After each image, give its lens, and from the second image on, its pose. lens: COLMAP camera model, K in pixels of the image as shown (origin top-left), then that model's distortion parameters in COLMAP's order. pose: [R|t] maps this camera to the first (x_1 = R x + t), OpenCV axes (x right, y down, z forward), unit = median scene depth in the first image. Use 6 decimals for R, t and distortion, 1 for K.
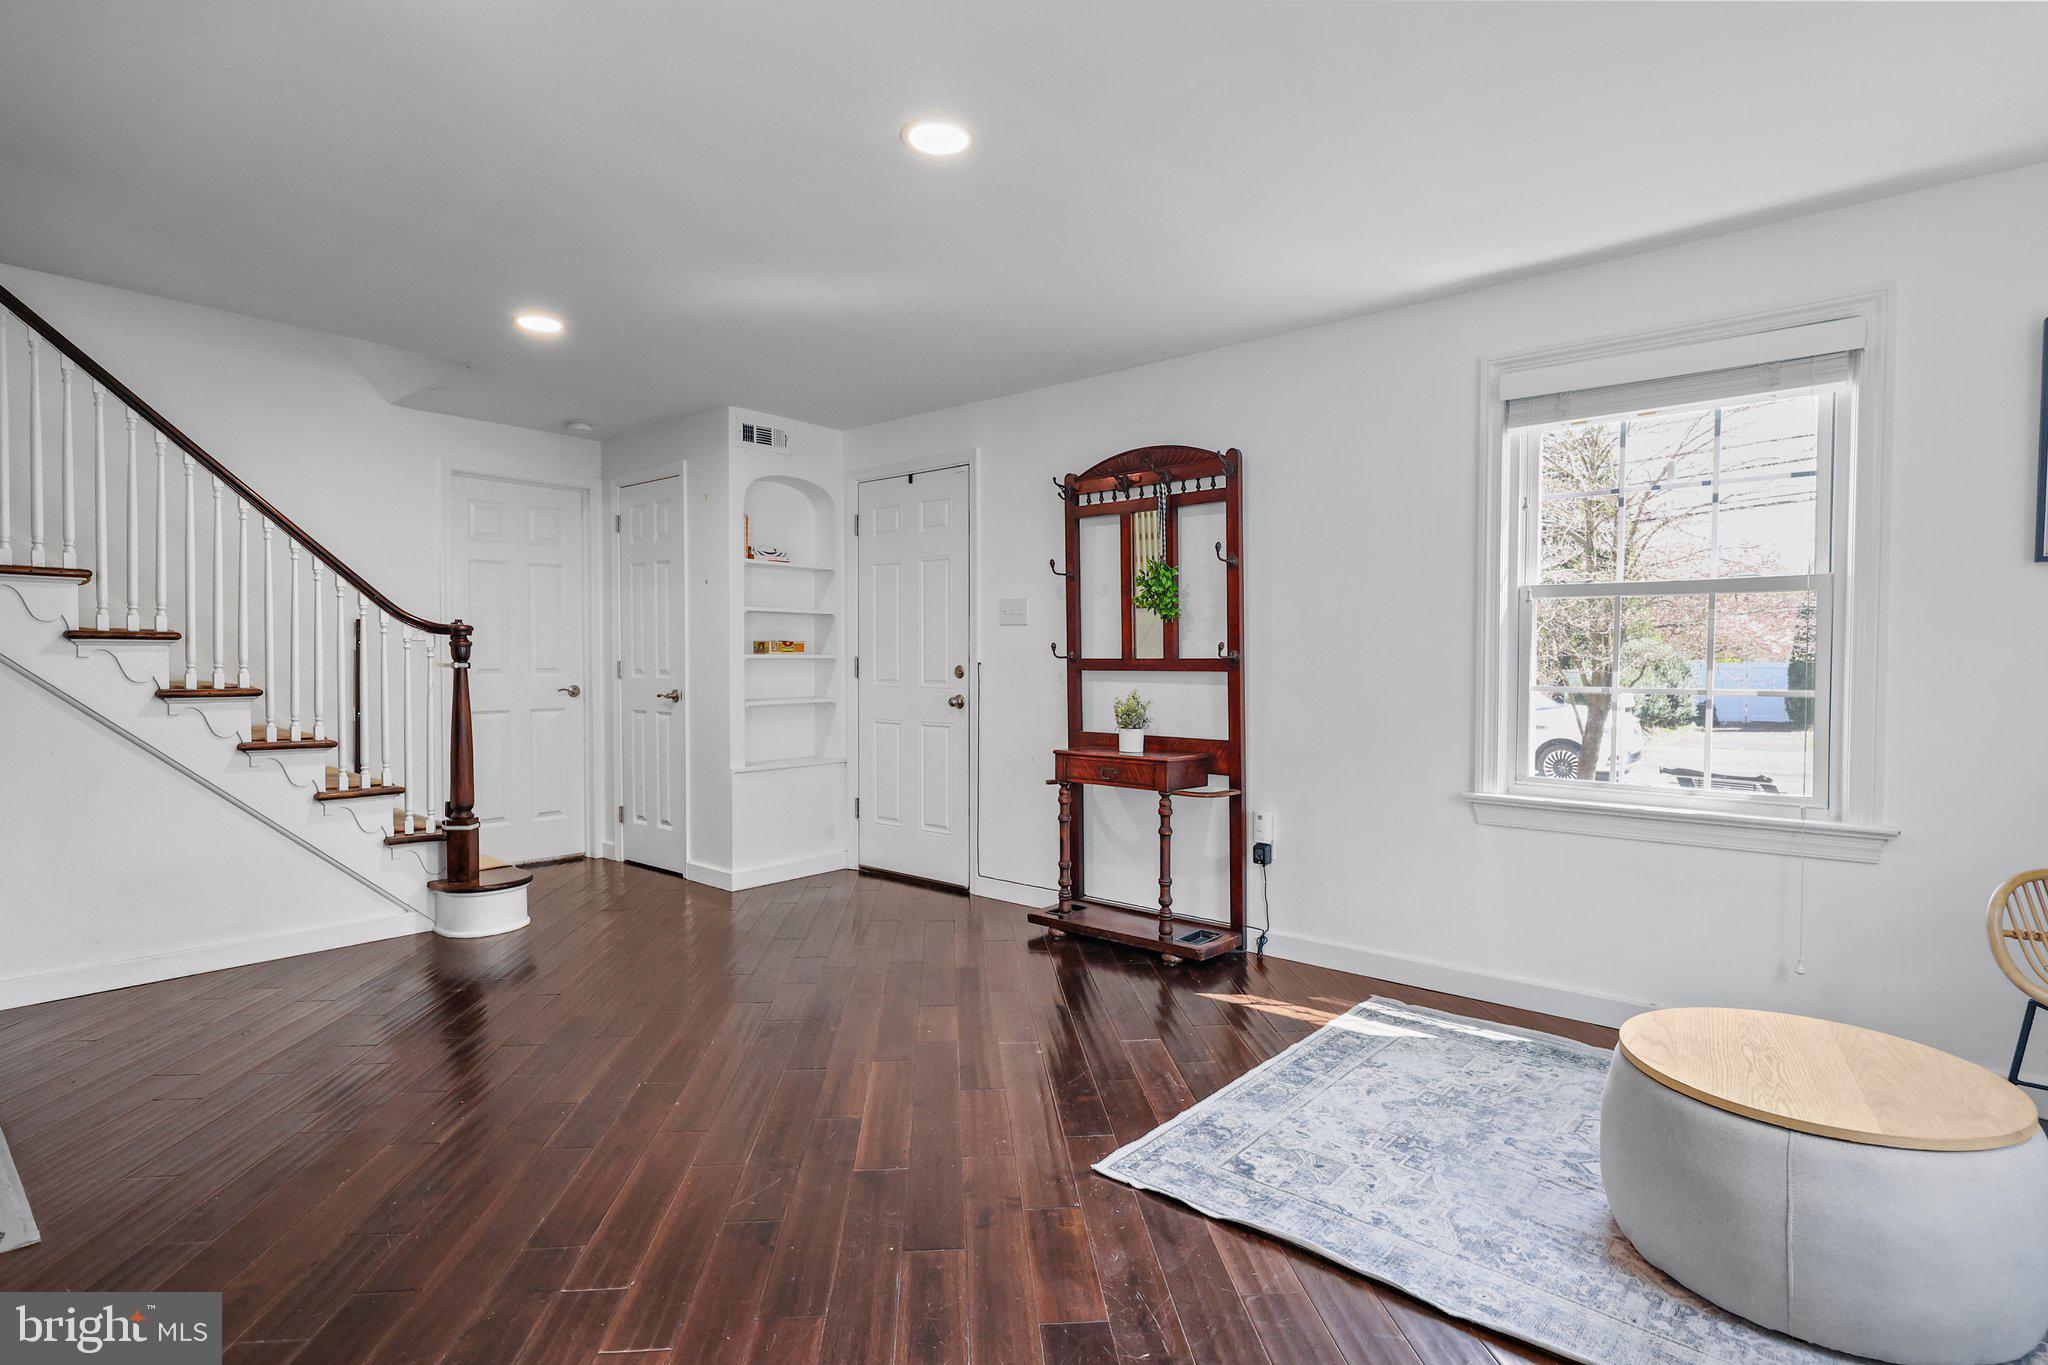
lens RADIAL K [[1035.0, 0, 1024.1], [0, 1035.0, 679.2], [0, 0, 1]] dist [0.011752, -0.000442]
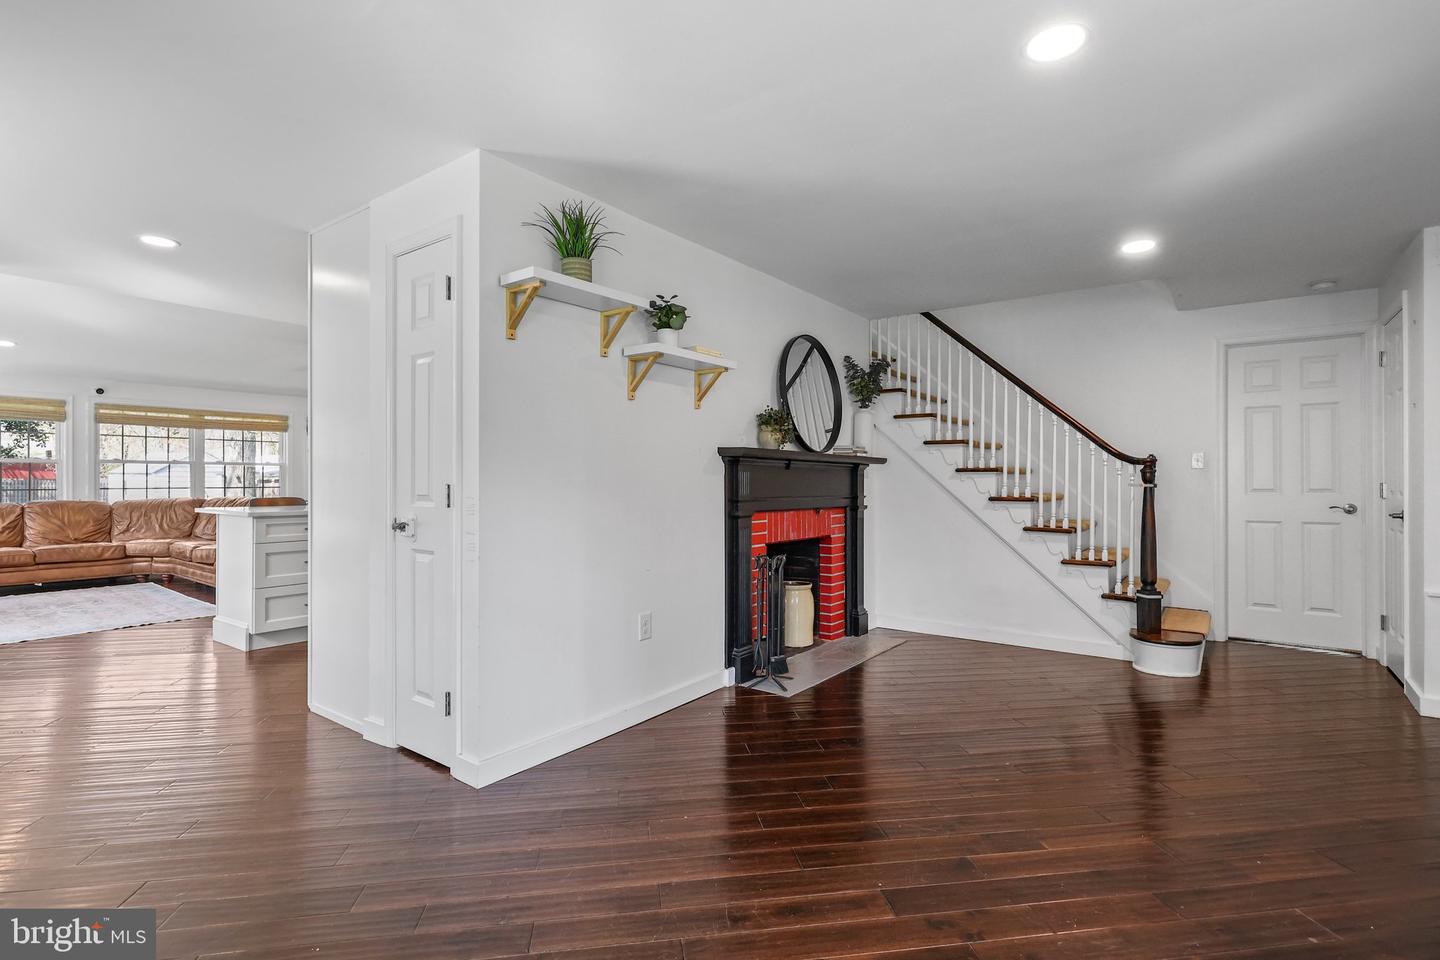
lens RADIAL K [[692.7, 0, 725.9], [0, 692.7, 480.0], [0, 0, 1]] dist [0.000974, 0.000806]
pose [[0.062095, -0.004580, -0.998060, 0.403723], [-0.019676, 0.999790, -0.005812, -0.003739], [0.997876, 0.019999, 0.061992, 0.347224]]
